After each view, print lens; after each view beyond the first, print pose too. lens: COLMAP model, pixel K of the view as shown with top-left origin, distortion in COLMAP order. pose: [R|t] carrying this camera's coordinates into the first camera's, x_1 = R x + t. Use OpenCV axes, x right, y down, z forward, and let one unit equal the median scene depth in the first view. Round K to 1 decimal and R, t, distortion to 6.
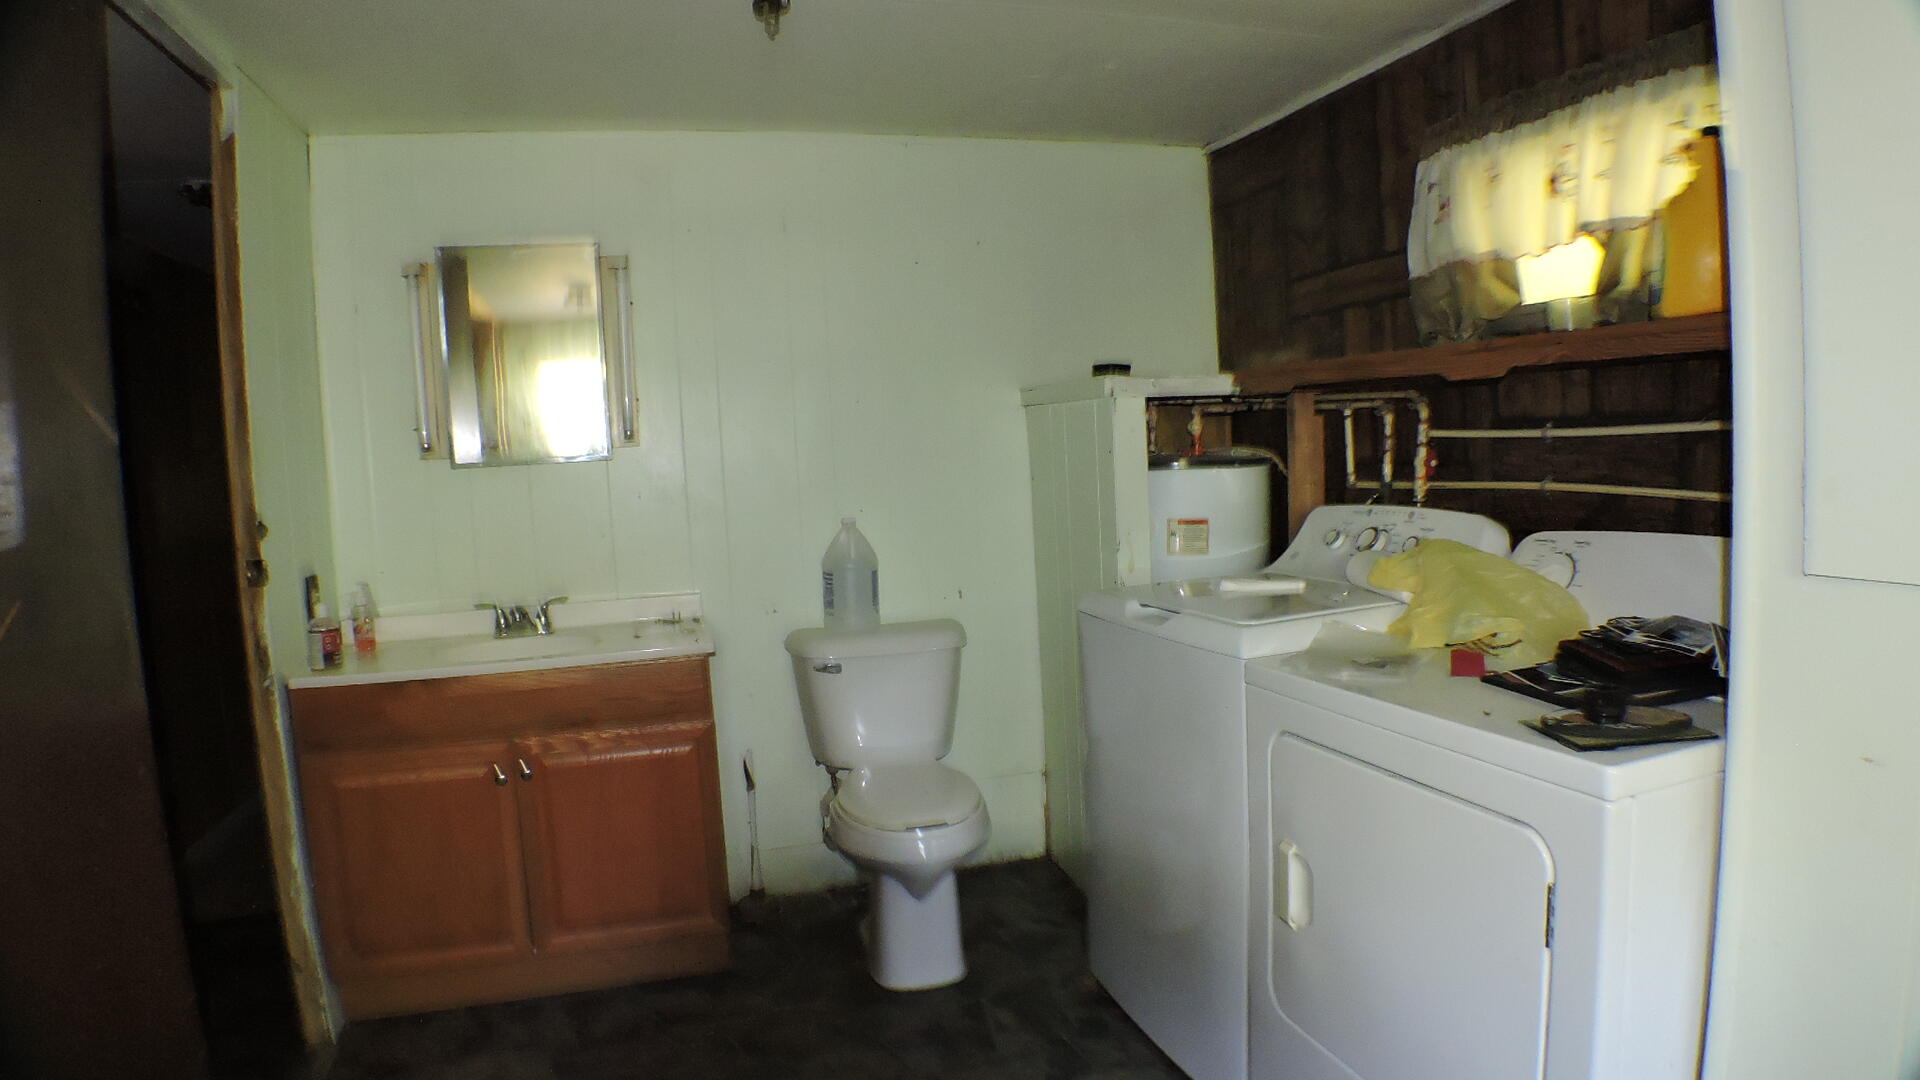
lens RADIAL K [[1117.8, 0, 960.0], [0, 1117.8, 540.0], [0, 0, 1]] dist [-0.133672, 0.027301]
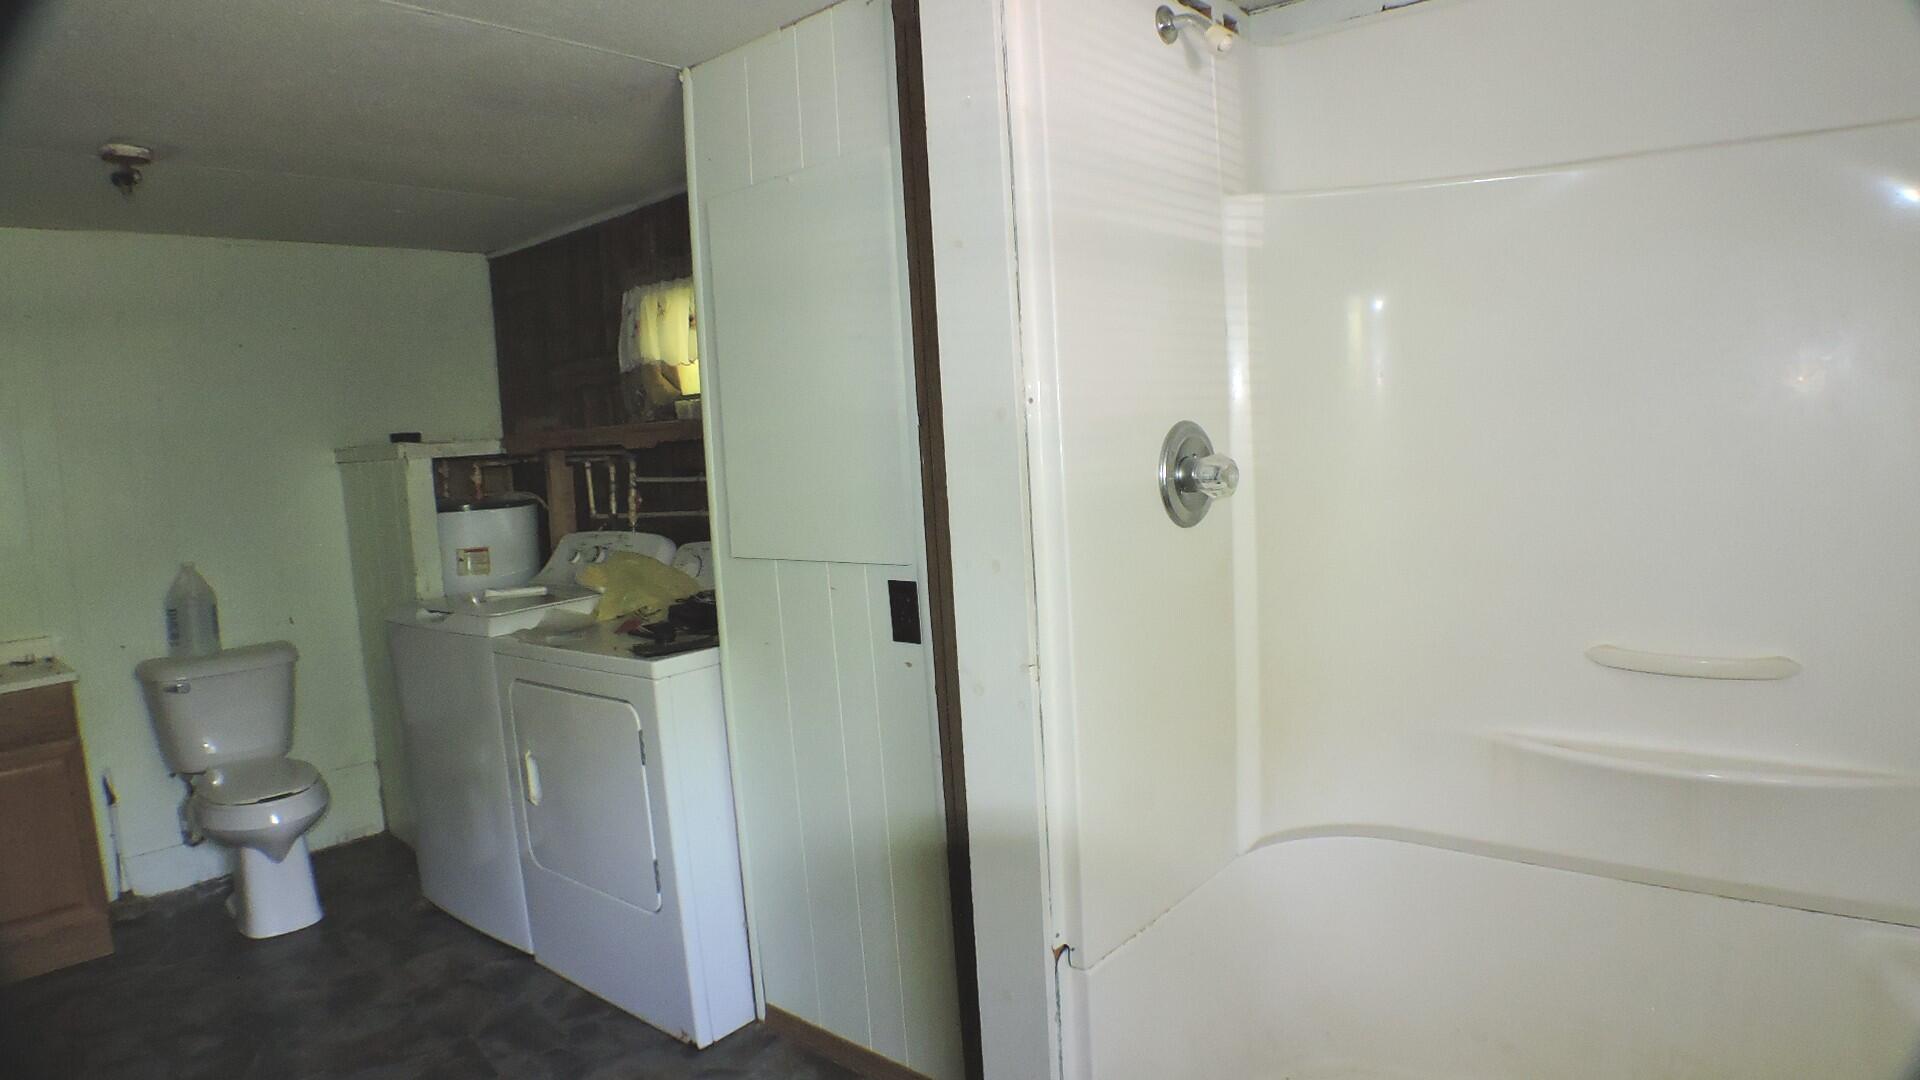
lens RADIAL K [[1117.8, 0, 960.0], [0, 1117.8, 540.0], [0, 0, 1]] dist [-0.133672, 0.027301]
pose [[0.845505, -0.052643, 0.531366, 0.007250], [0.063612, 0.997972, -0.002348, 0.012454], [-0.530165, 0.035786, 0.847139, -0.443568]]
